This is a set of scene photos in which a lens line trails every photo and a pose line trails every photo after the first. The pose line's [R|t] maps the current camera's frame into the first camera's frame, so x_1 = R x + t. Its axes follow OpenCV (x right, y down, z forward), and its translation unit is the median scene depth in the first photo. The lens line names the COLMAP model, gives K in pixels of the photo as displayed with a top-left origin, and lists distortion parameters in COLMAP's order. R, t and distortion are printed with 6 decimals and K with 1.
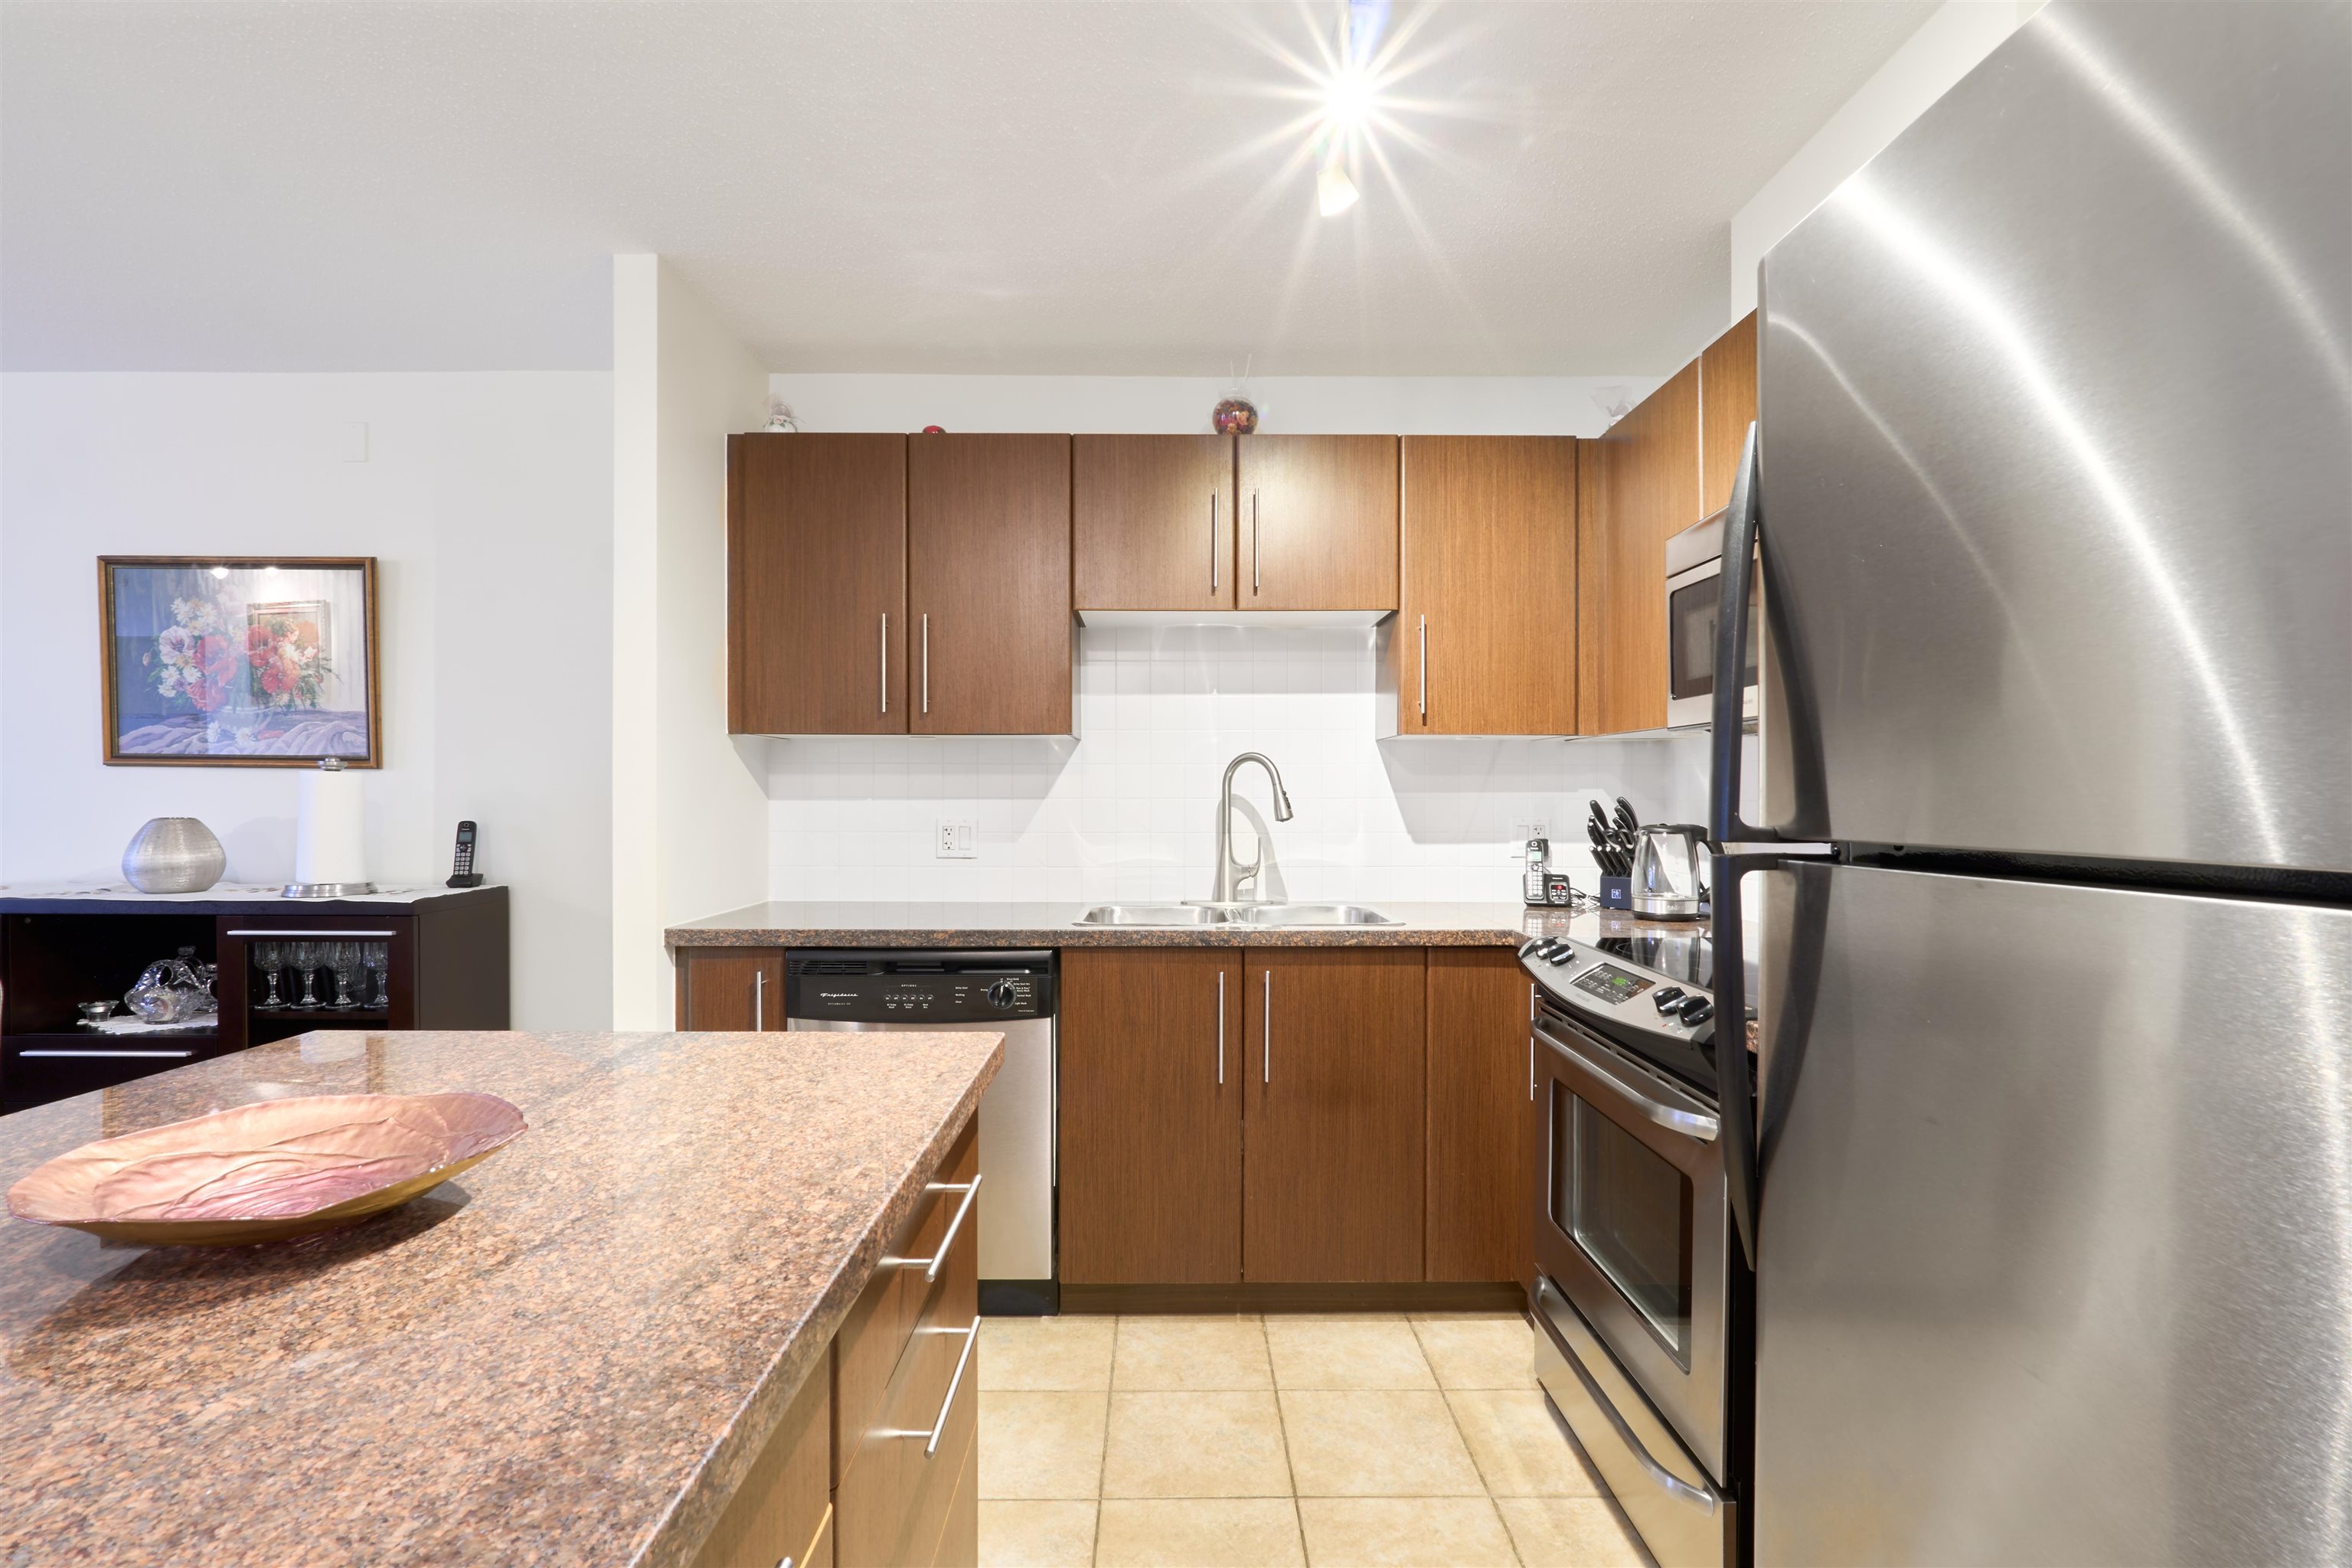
lens RADIAL K [[1078.9, 0, 1176.0], [0, 1078.9, 784.0], [0, 0, 1]] dist [-0.002399, -0.001135]
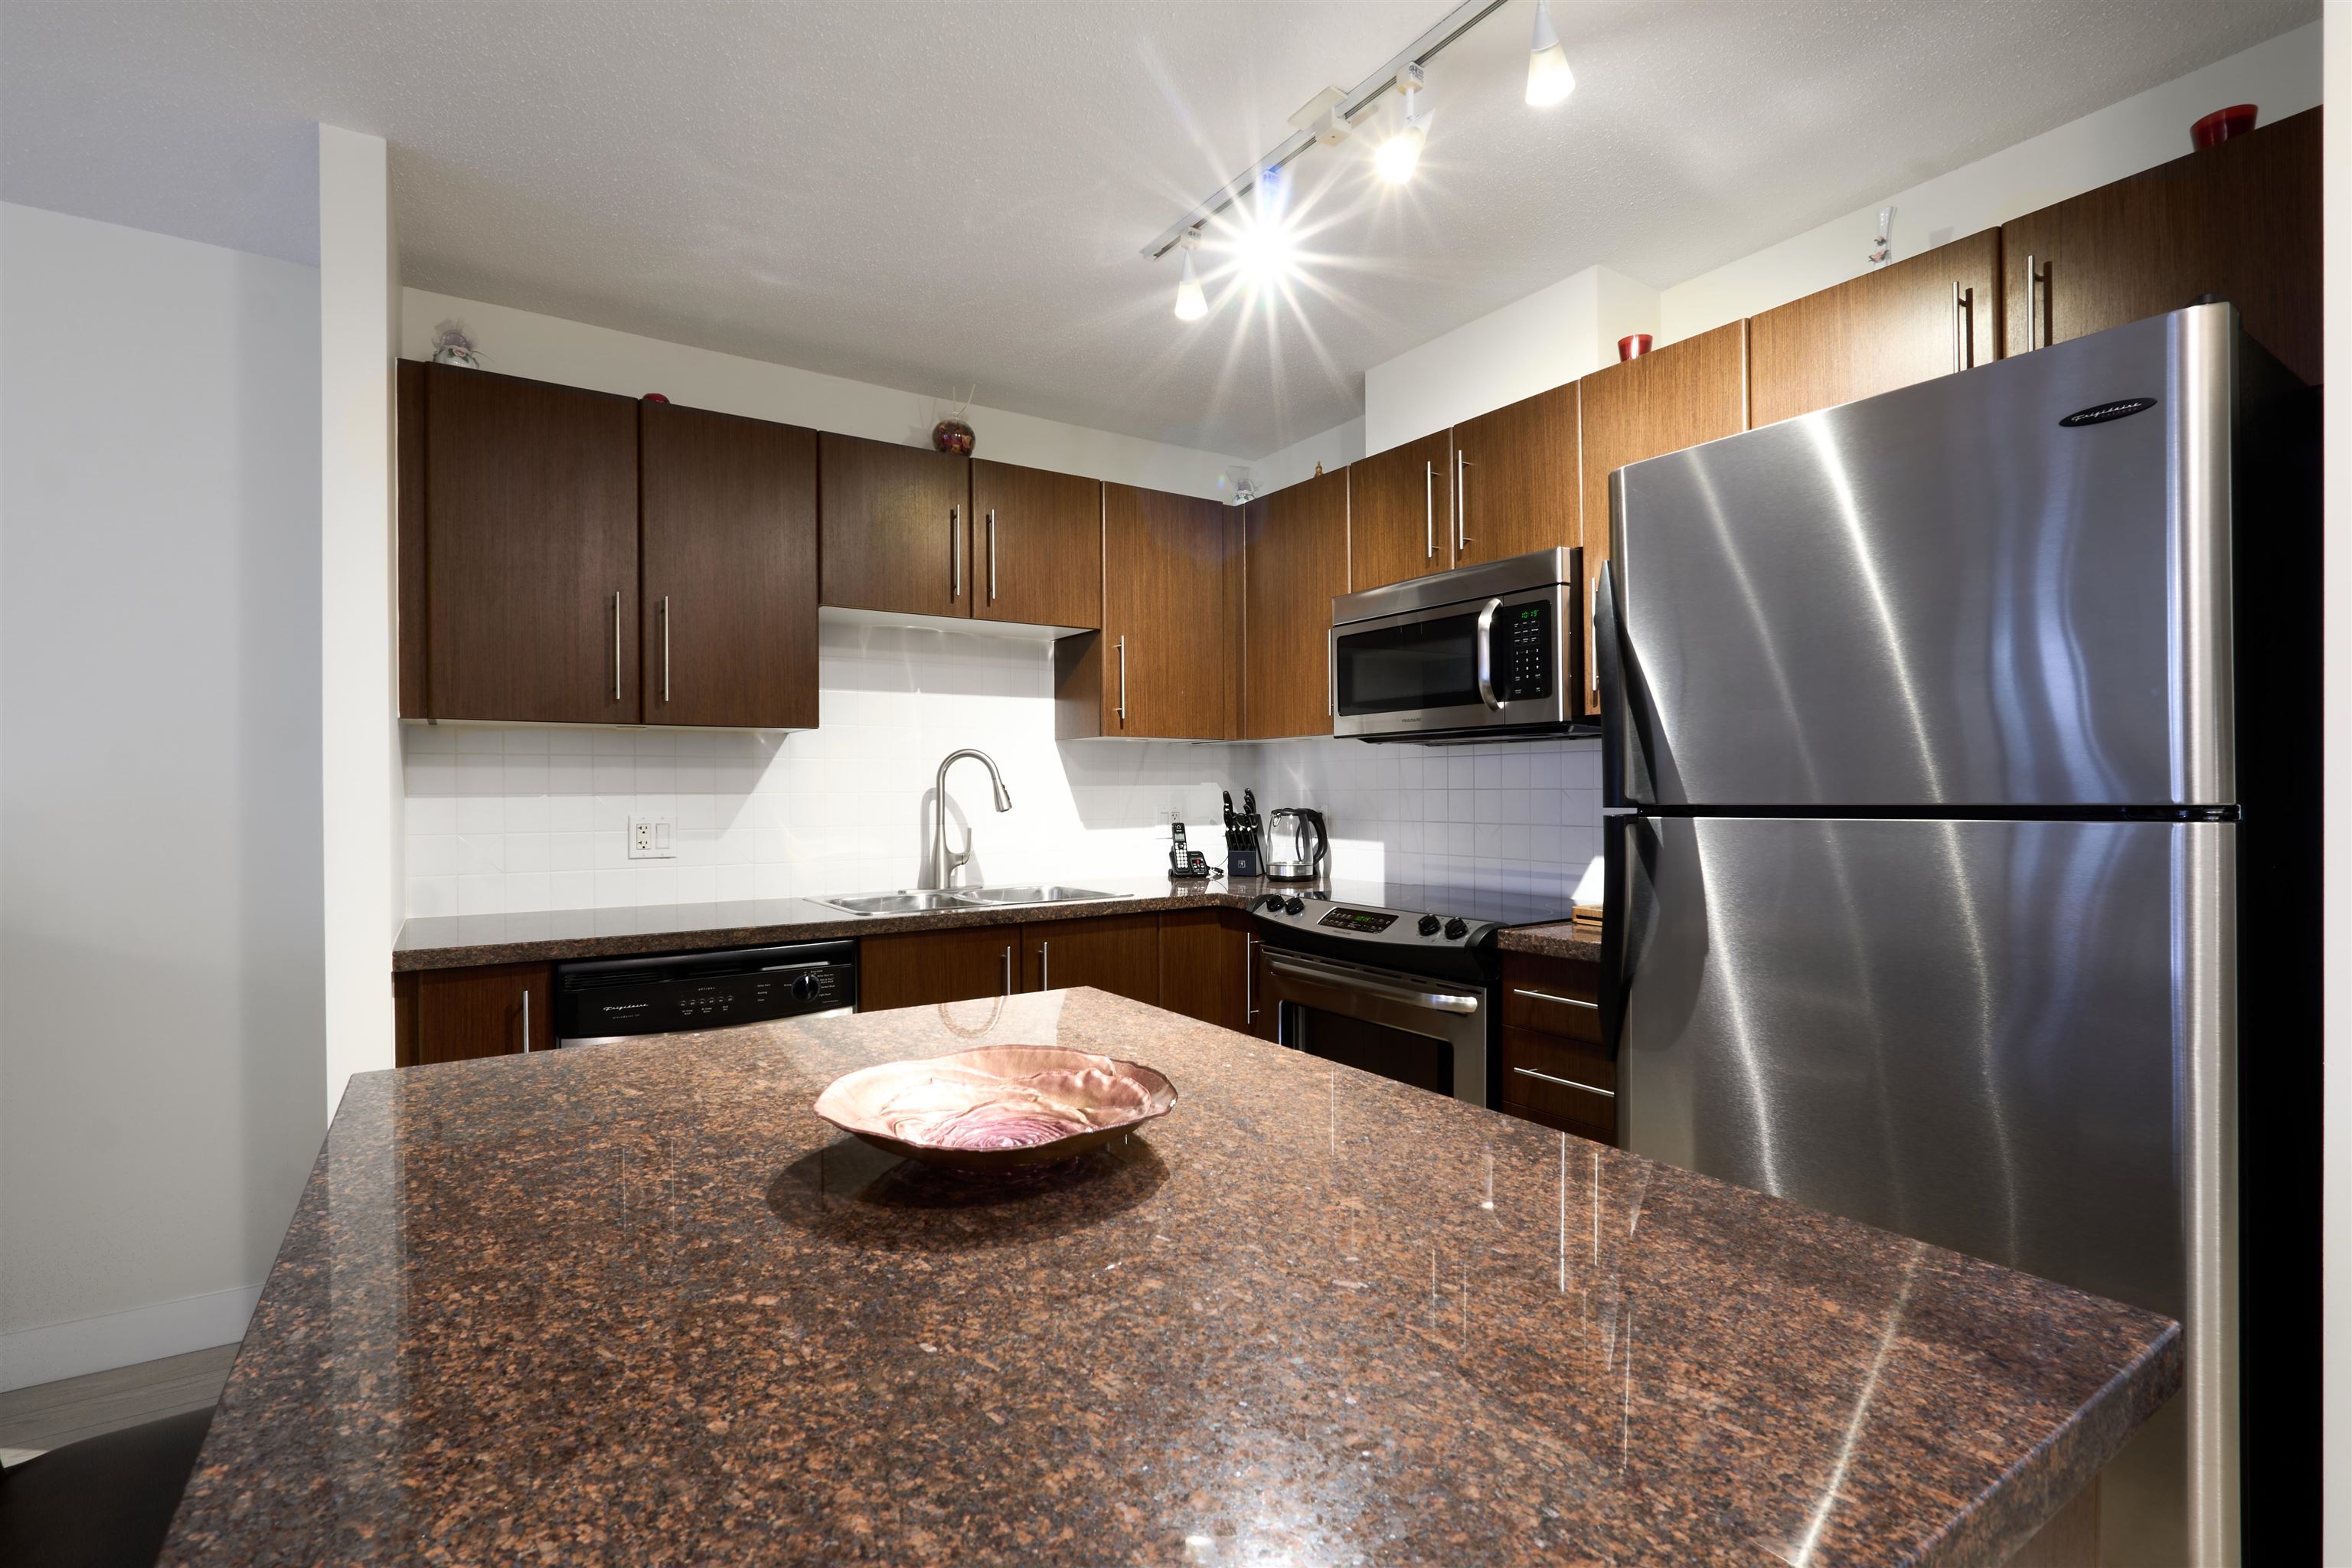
lens RADIAL K [[1064.3, 0, 1176.0], [0, 1064.3, 784.0], [0, 0, 1]] dist [-0.012909, -0.000072]
pose [[0.835396, -0.002281, 0.549644, -0.360721], [0.000802, 0.999995, 0.002932, 0.002951], [-0.549648, -0.002009, 0.835394, -0.011139]]
